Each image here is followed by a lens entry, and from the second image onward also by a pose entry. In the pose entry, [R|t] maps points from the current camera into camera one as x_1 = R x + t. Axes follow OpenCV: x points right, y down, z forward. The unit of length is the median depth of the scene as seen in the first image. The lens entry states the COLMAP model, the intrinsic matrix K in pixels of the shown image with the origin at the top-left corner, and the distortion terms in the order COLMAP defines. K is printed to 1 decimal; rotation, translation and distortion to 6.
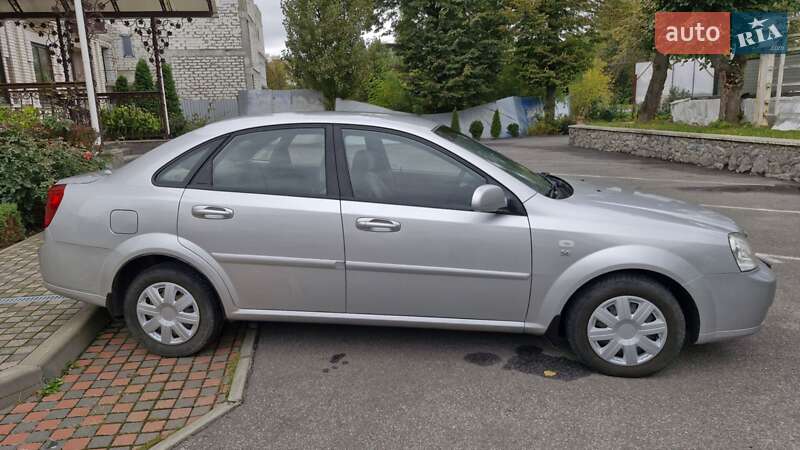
lens RADIAL K [[554.8, 0, 389.3], [0, 554.8, 230.7], [0, 0, 1]] dist [0.086902, -0.096388]
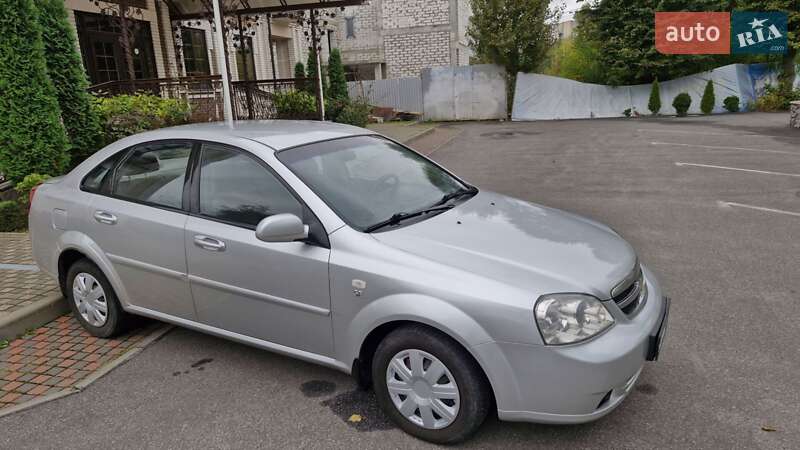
lens RADIAL K [[552.3, 0, 396.0], [0, 552.3, 224.8], [0, 0, 1]] dist [0.078555, -0.081744]
pose [[0.925442, 0.078048, -0.370764, 0.165563], [-0.061843, 0.996546, 0.055415, -0.030128], [0.373809, -0.028354, 0.927072, 0.043665]]
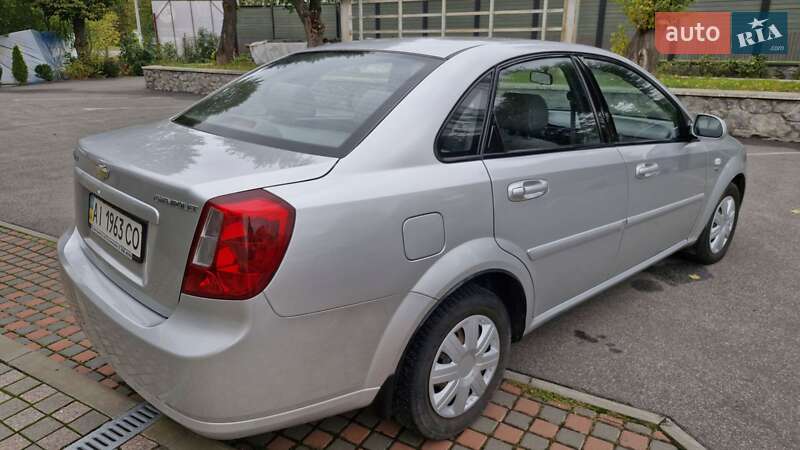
lens RADIAL K [[562.6, 0, 400.0], [0, 562.6, 225.0], [0, 0, 1]] dist [0.041863, -0.038061]
pose [[0.625168, -0.213808, 0.750633, -0.235375], [0.150376, 0.976723, 0.152965, -0.029789], [-0.765866, 0.017249, 0.642768, 0.176840]]
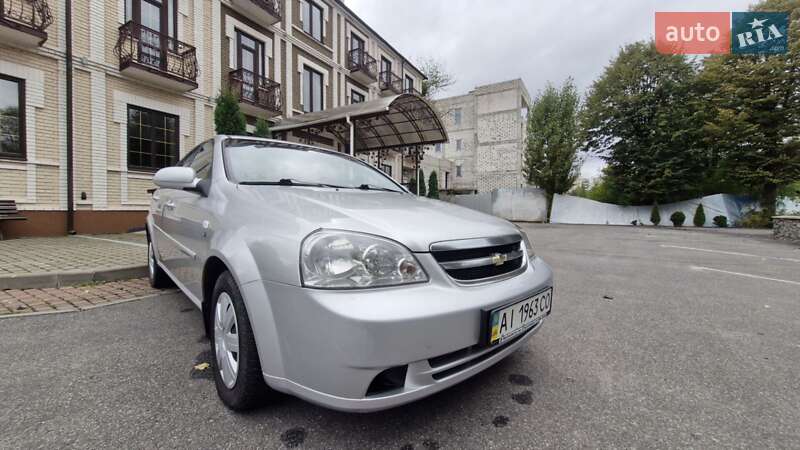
lens RADIAL K [[314.5, 0, 402.8], [0, 314.5, 217.2], [0, 0, 1]] dist [0.011028, -0.003673]
pose [[0.786805, 0.050540, -0.615129, 0.214430], [-0.162507, 0.978439, -0.127471, 0.005987], [0.595424, 0.200258, 0.778054, 0.183574]]
